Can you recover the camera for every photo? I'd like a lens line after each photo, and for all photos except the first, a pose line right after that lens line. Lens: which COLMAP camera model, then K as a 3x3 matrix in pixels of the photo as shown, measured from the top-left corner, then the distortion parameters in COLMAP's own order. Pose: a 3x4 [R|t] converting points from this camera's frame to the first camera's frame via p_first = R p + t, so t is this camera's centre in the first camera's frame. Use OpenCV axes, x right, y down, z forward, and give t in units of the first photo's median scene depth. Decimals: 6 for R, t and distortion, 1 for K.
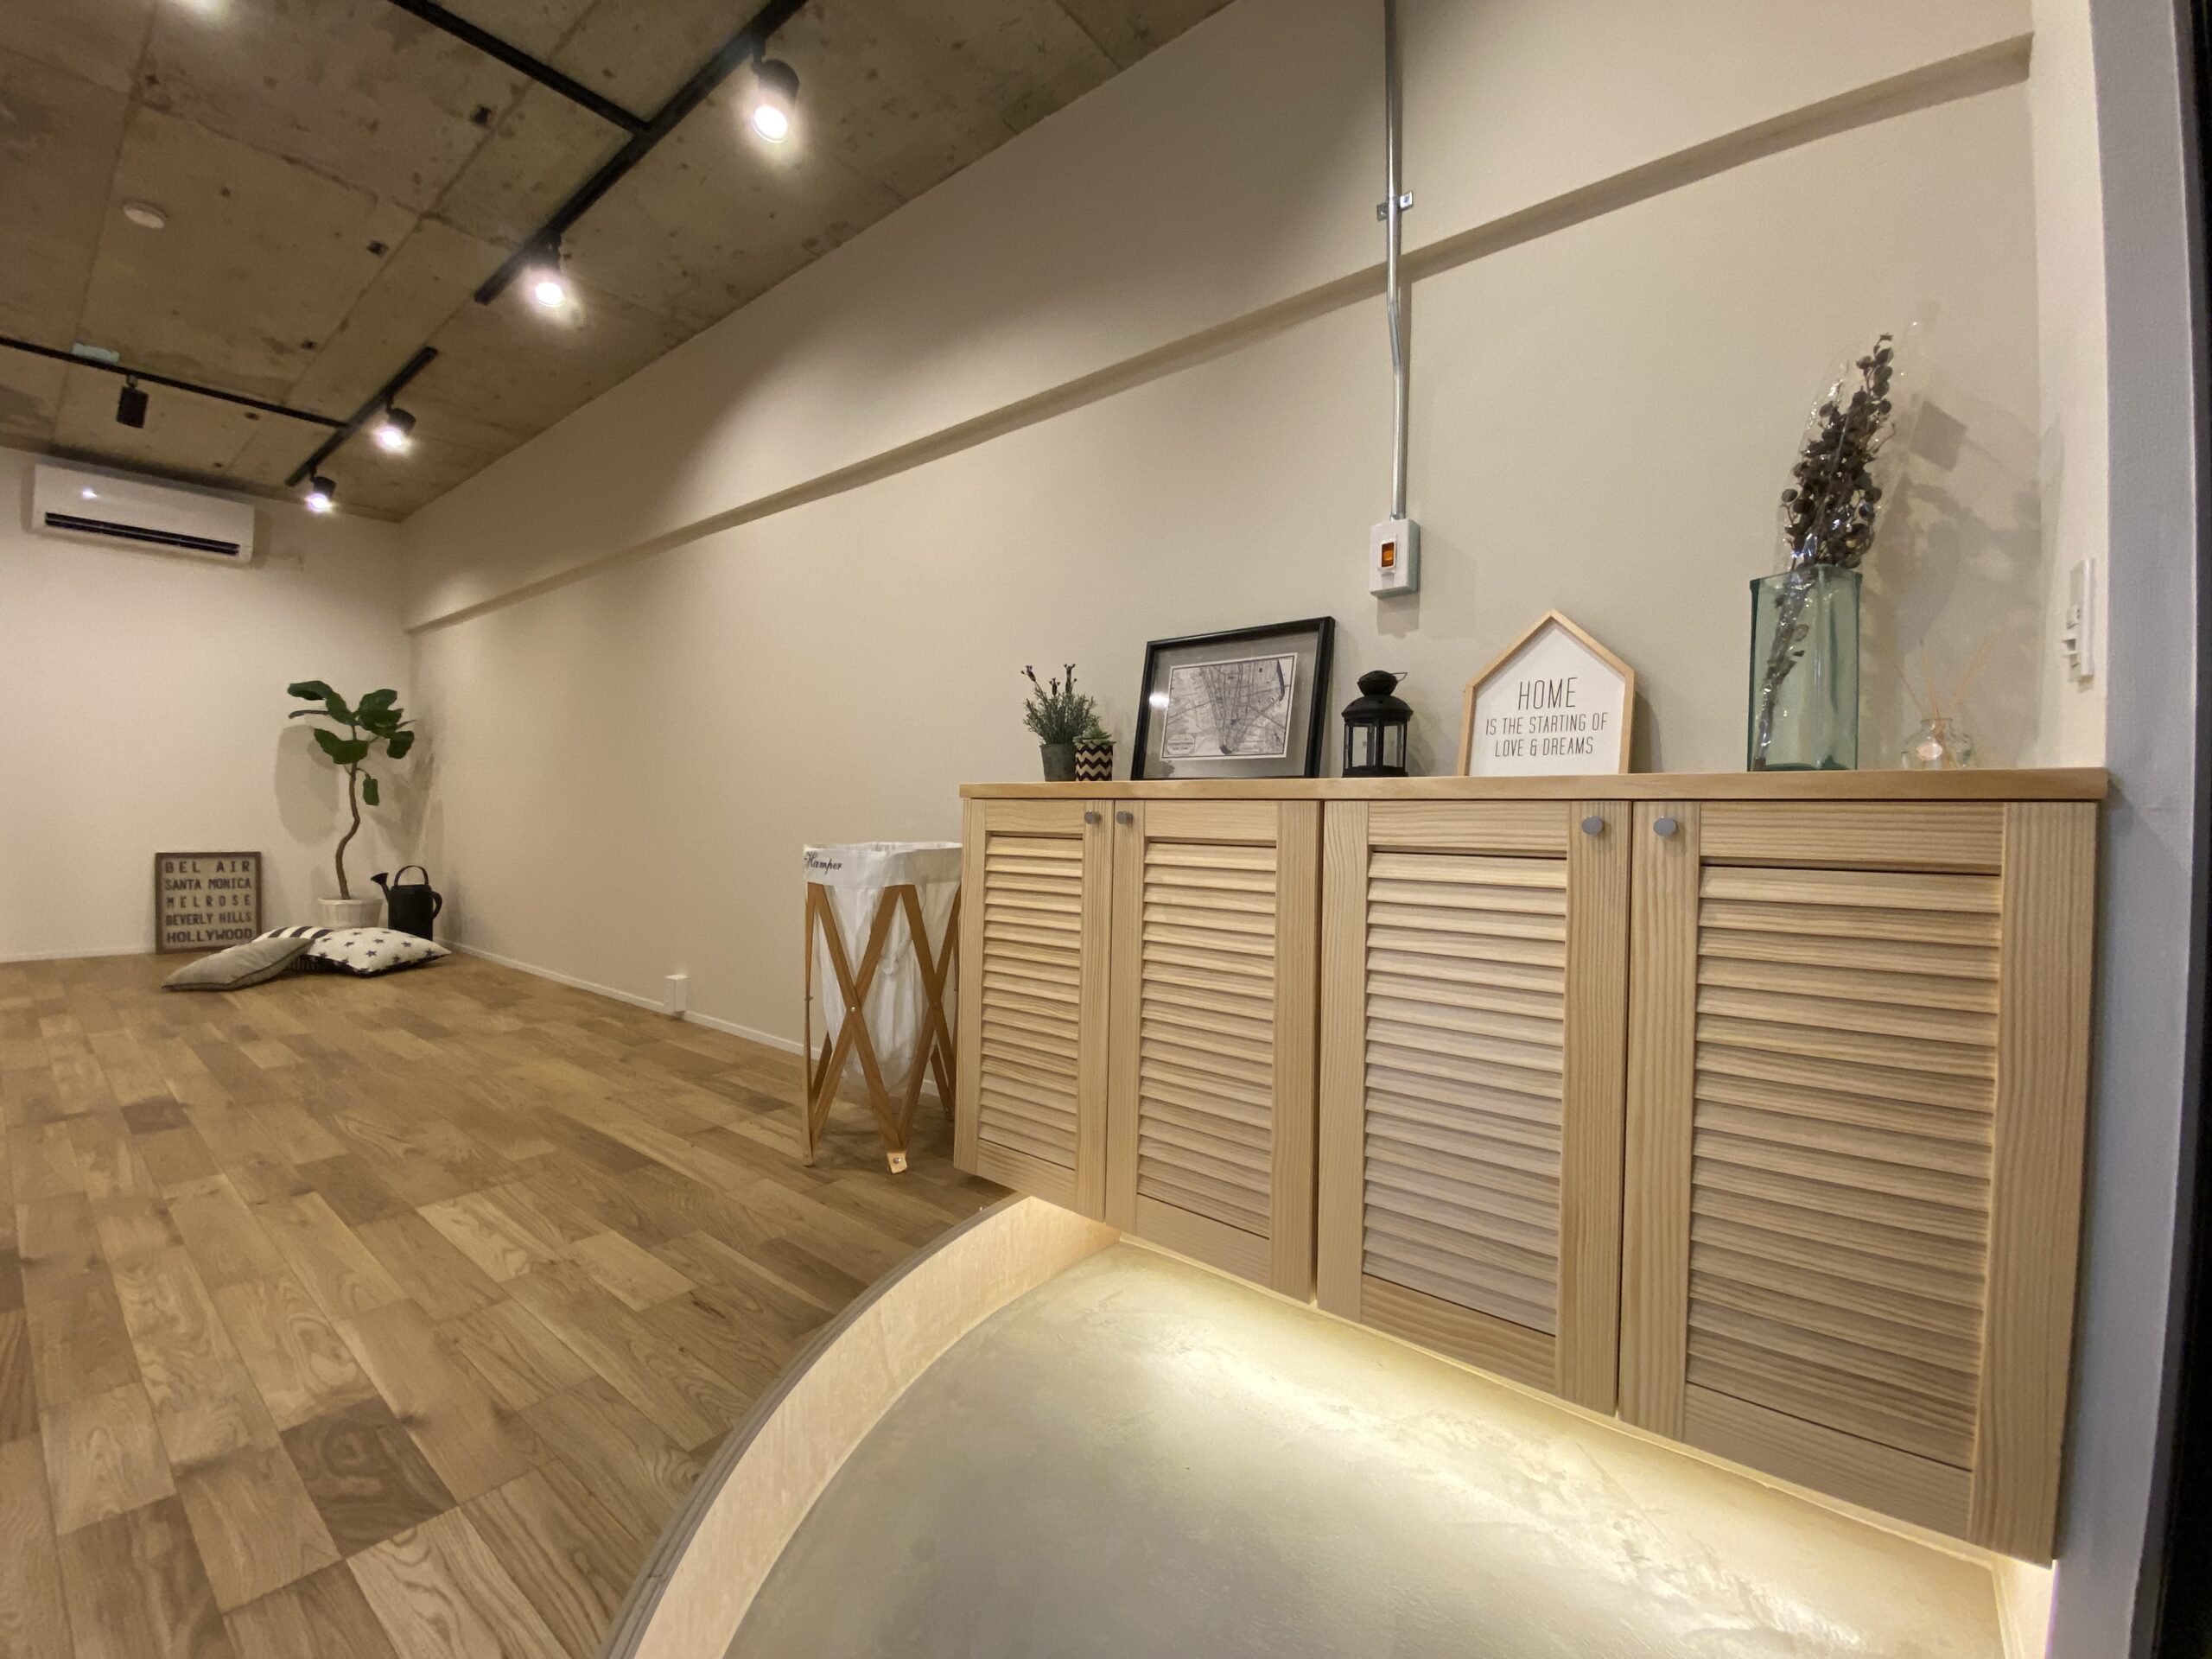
lens RADIAL K [[898.1, 0, 1101.3], [0, 898.1, 826.3], [0, 0, 1]] dist [0.014620, -0.018034]
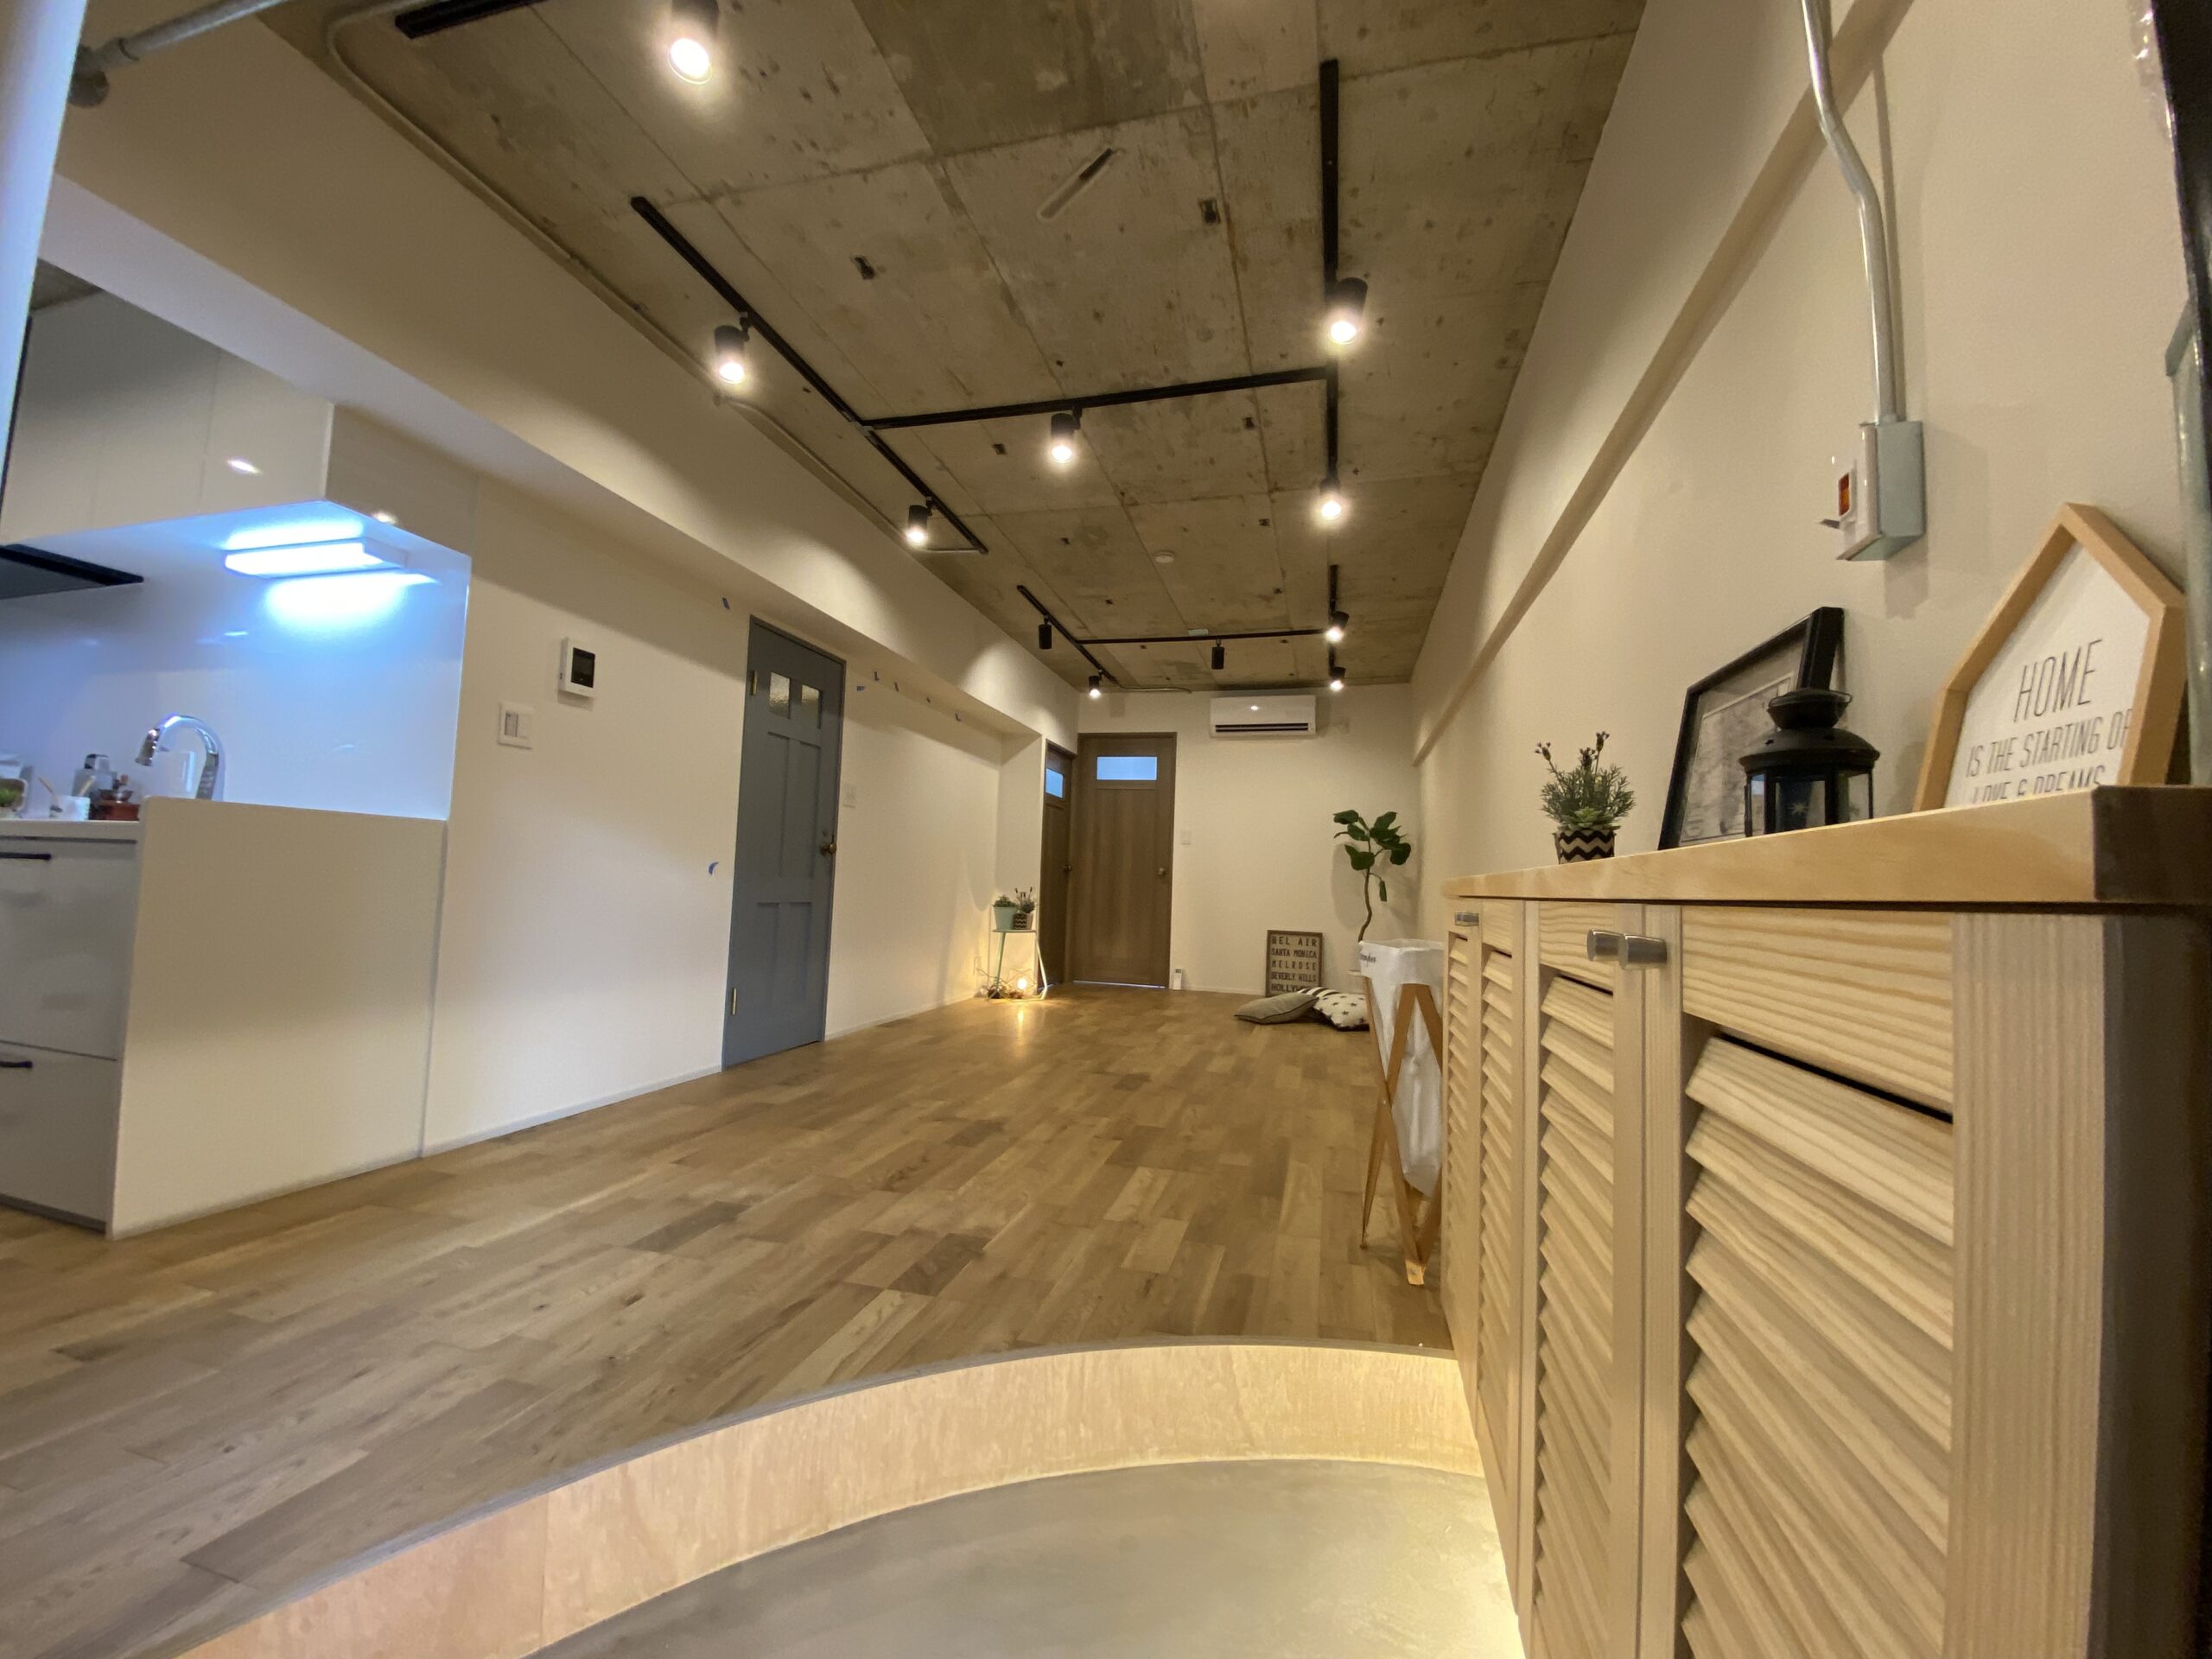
lens RADIAL K [[887.5, 0, 1098.2], [0, 887.5, 826.6], [0, 0, 1]] dist [0.050800, -0.036496]
pose [[0.398249, -0.065163, -0.914960, 0.577316], [-0.036286, 0.995574, -0.086698, -0.010523], [0.916559, 0.067727, 0.394121, 0.284383]]
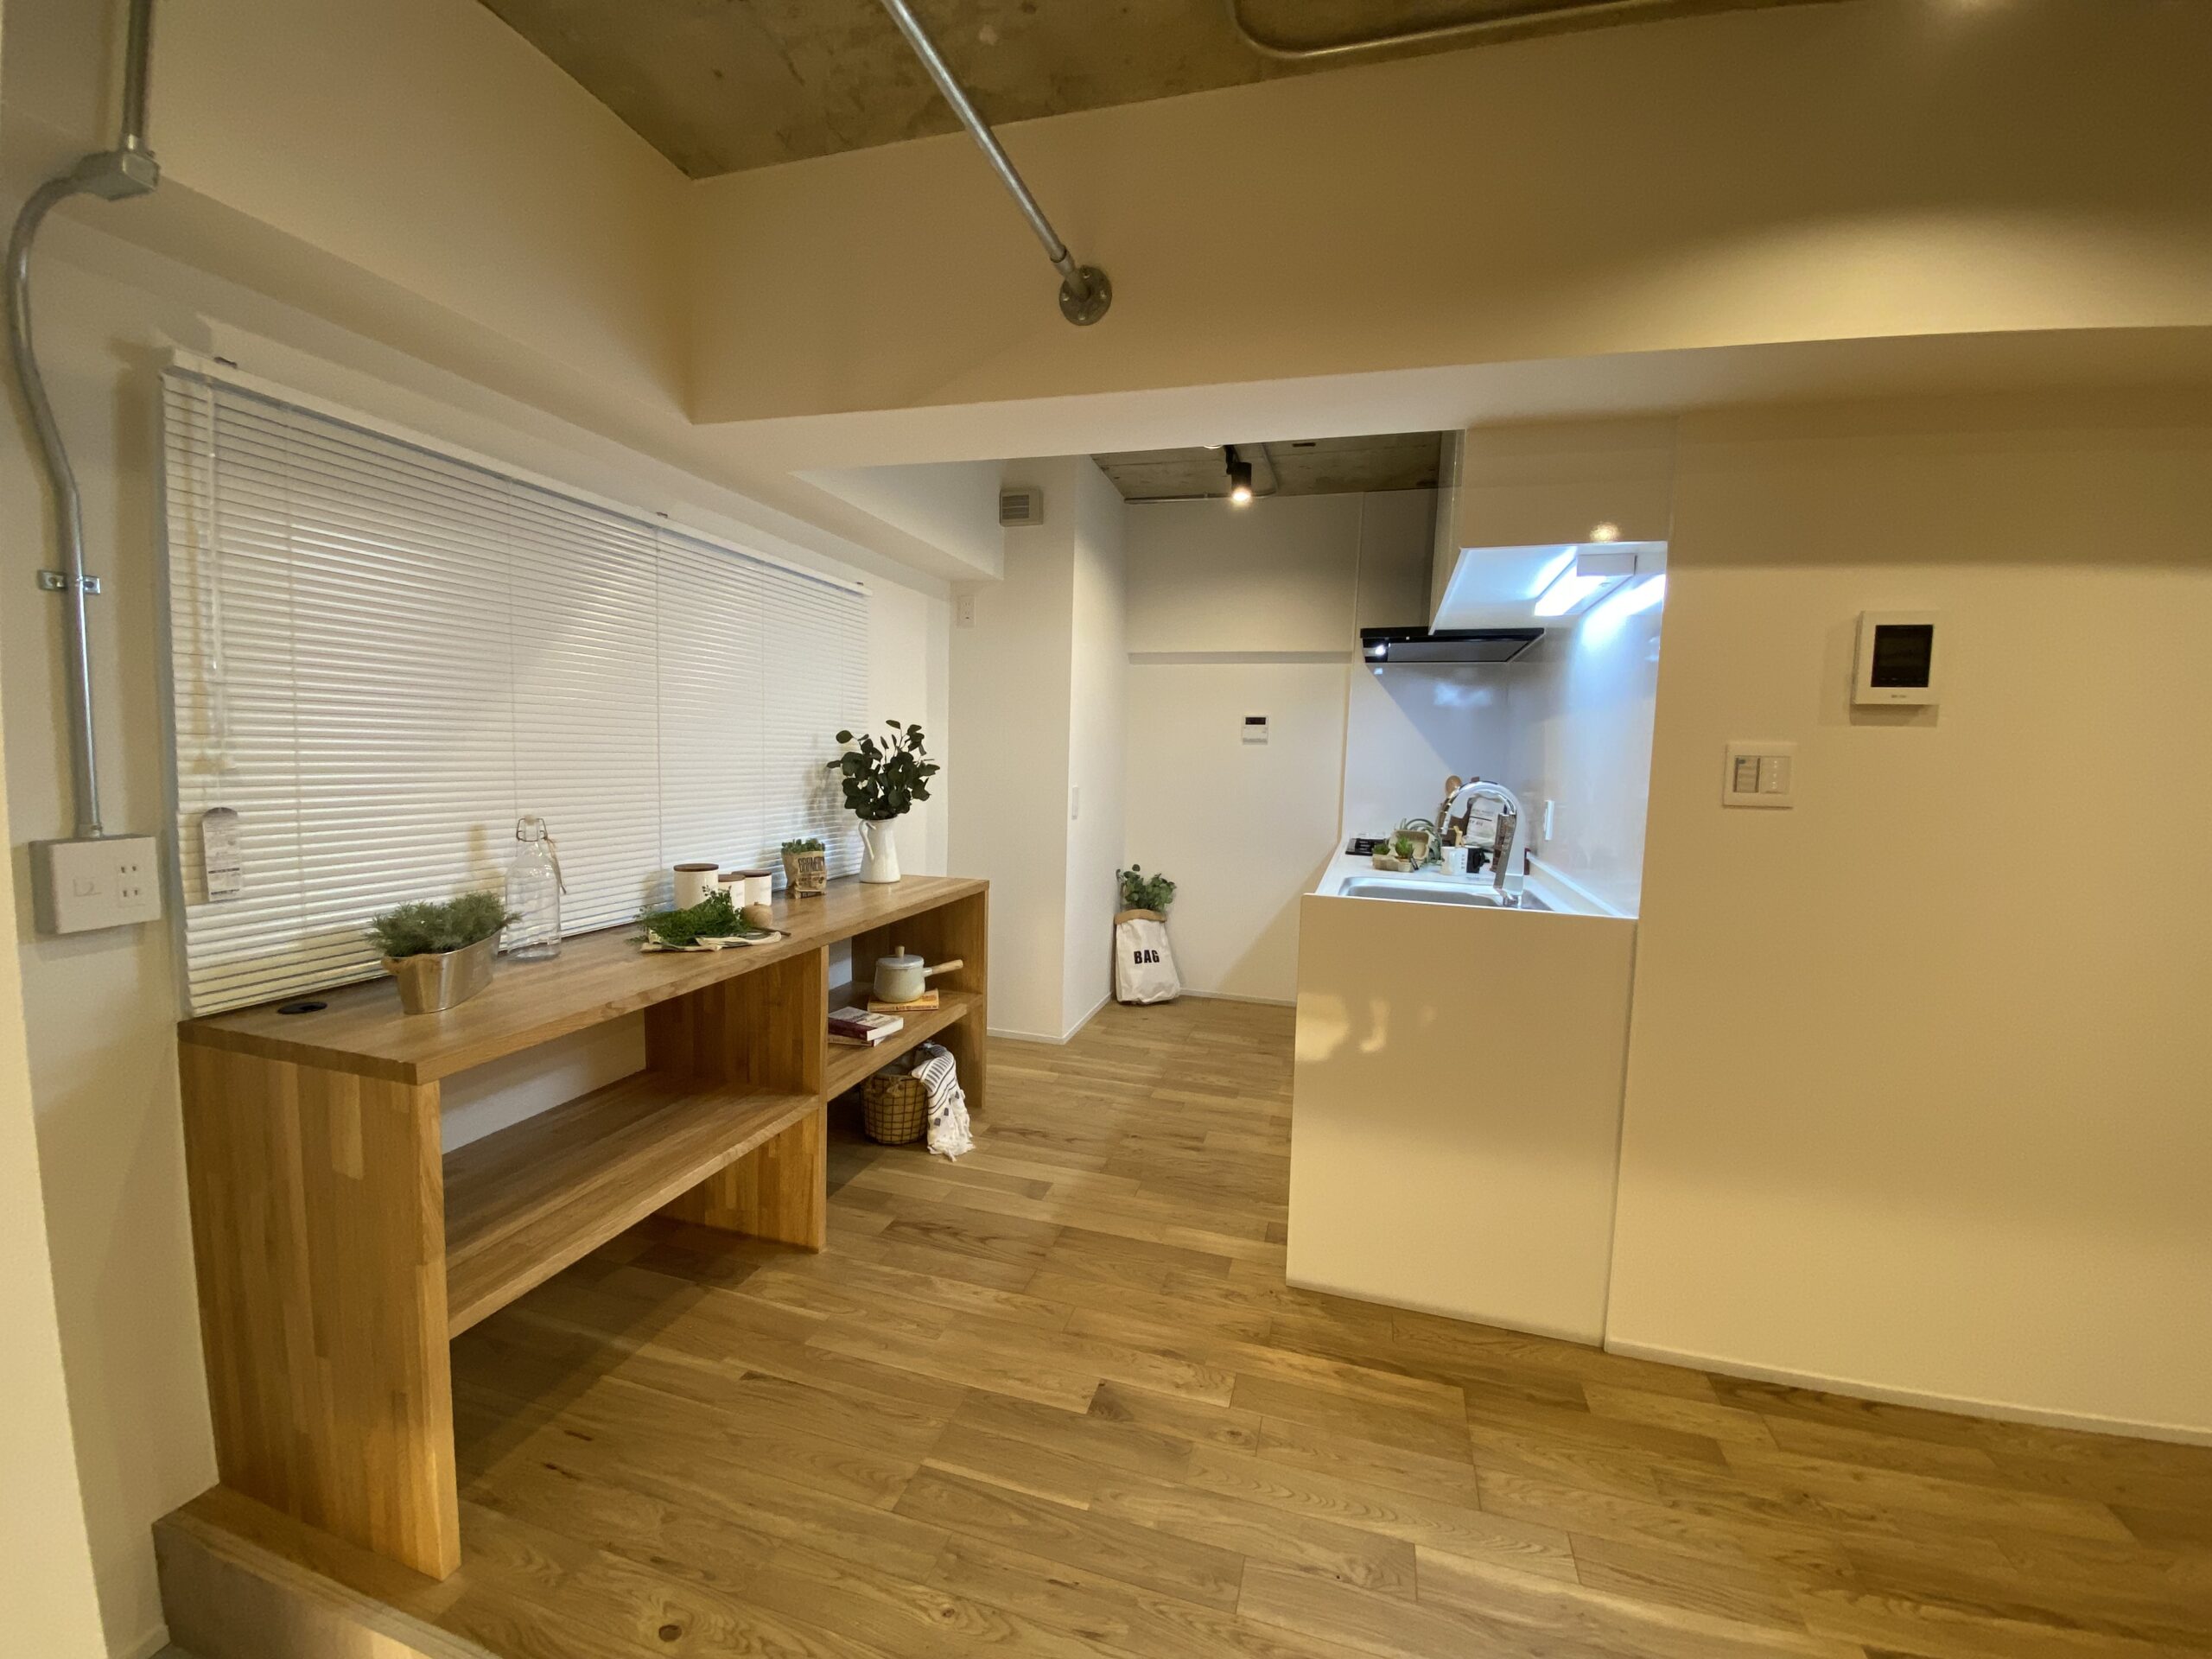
lens RADIAL K [[900.6, 0, 1096.7], [0, 900.6, 824.3], [0, 0, 1]] dist [0.027593, -0.022731]
pose [[-0.930055, -0.017626, -0.366996, -0.132609], [-0.050310, 0.995550, 0.079683, -0.256472], [0.363959, 0.092573, -0.926803, 0.619597]]
